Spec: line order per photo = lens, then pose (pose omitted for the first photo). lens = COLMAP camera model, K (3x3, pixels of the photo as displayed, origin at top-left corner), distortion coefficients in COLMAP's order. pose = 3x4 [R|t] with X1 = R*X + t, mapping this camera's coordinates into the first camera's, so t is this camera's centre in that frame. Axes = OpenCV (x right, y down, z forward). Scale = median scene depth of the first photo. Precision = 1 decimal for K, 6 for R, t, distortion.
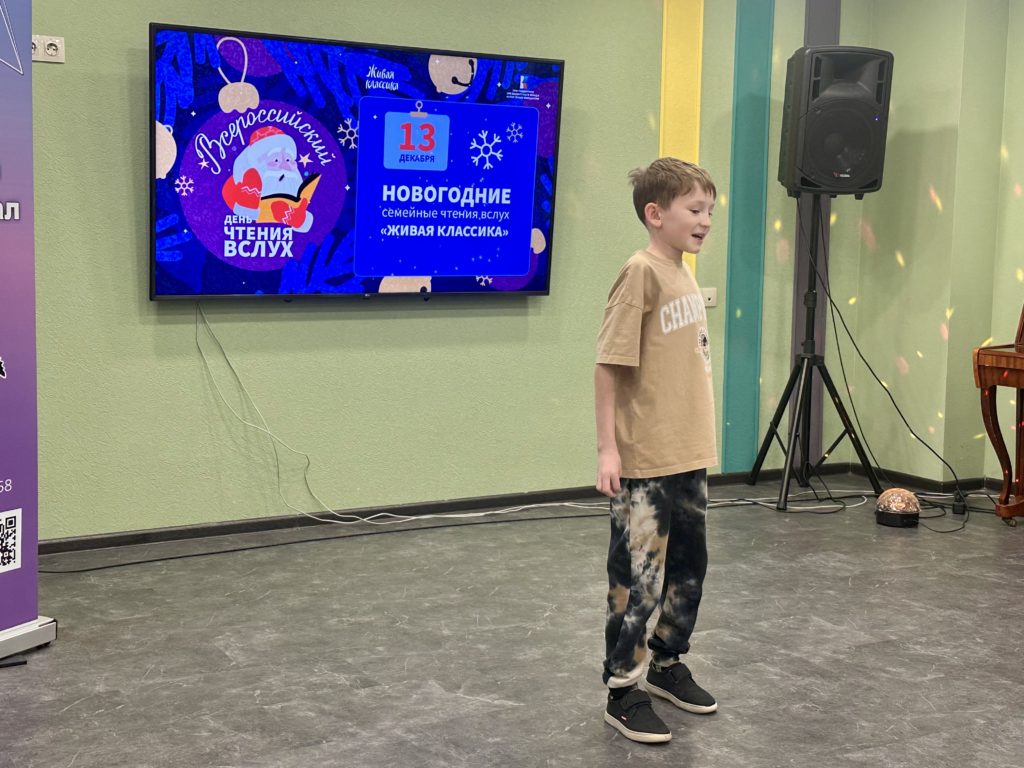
lens RADIAL K [[1383.3, 0, 520.3], [0, 1383.3, 385.0], [0, 0, 1]] dist [0.133753, 0.000000]
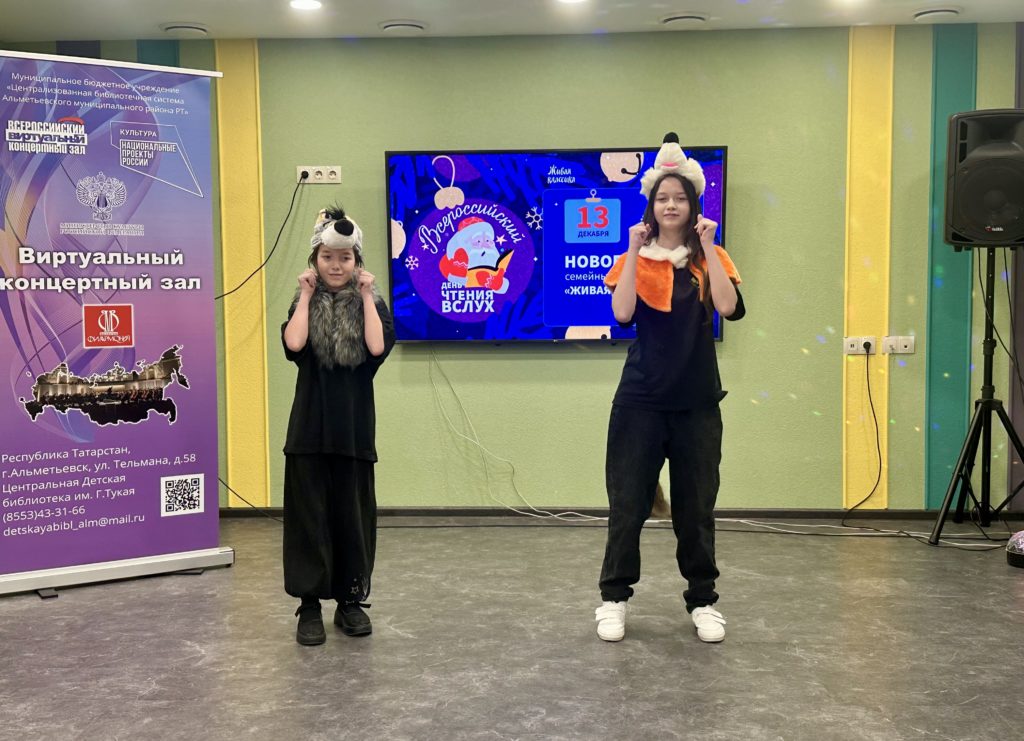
lens RADIAL K [[1208.2, 0, 500.4], [0, 1208.2, 373.6], [0, 0, 1]] dist [0.133825, 0.000000]
pose [[0.841452, 0.016544, -0.540079, 0.473336], [-0.042311, 0.998479, -0.035337, 0.008022], [0.538673, 0.052586, 0.840872, 0.027402]]
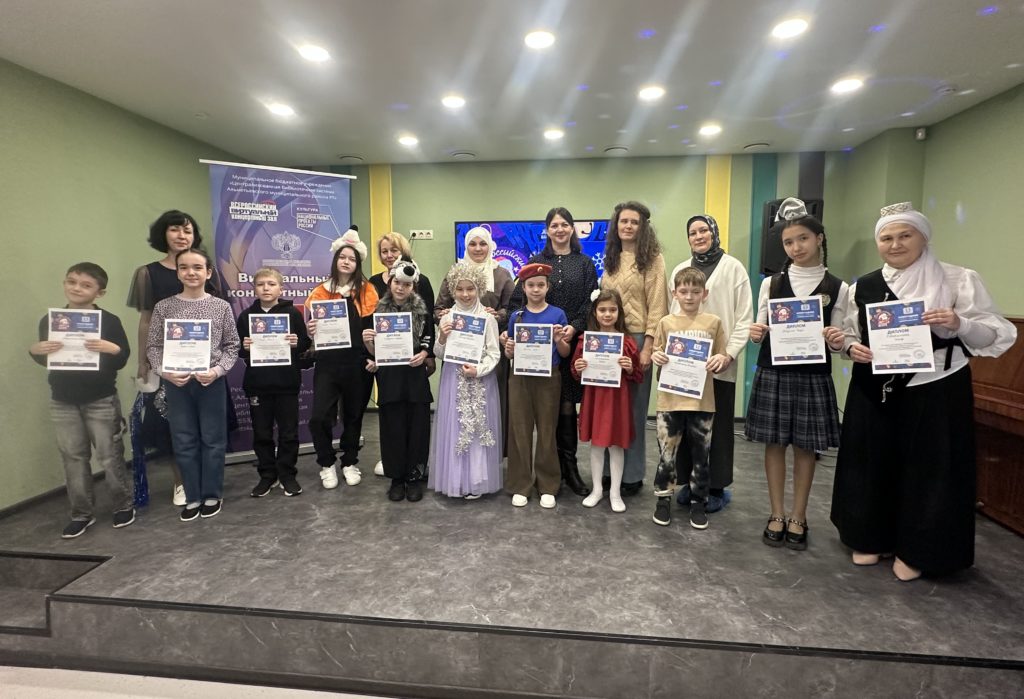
lens RADIAL K [[514.4, 0, 508.0], [0, 514.4, 335.7], [0, 0, 1]] dist [0.032502, 0.004906]
pose [[0.805847, 0.039298, -0.590819, 0.380583], [-0.057125, 0.998301, -0.011515, -0.031199], [0.589362, 0.043030, 0.806722, 0.252484]]
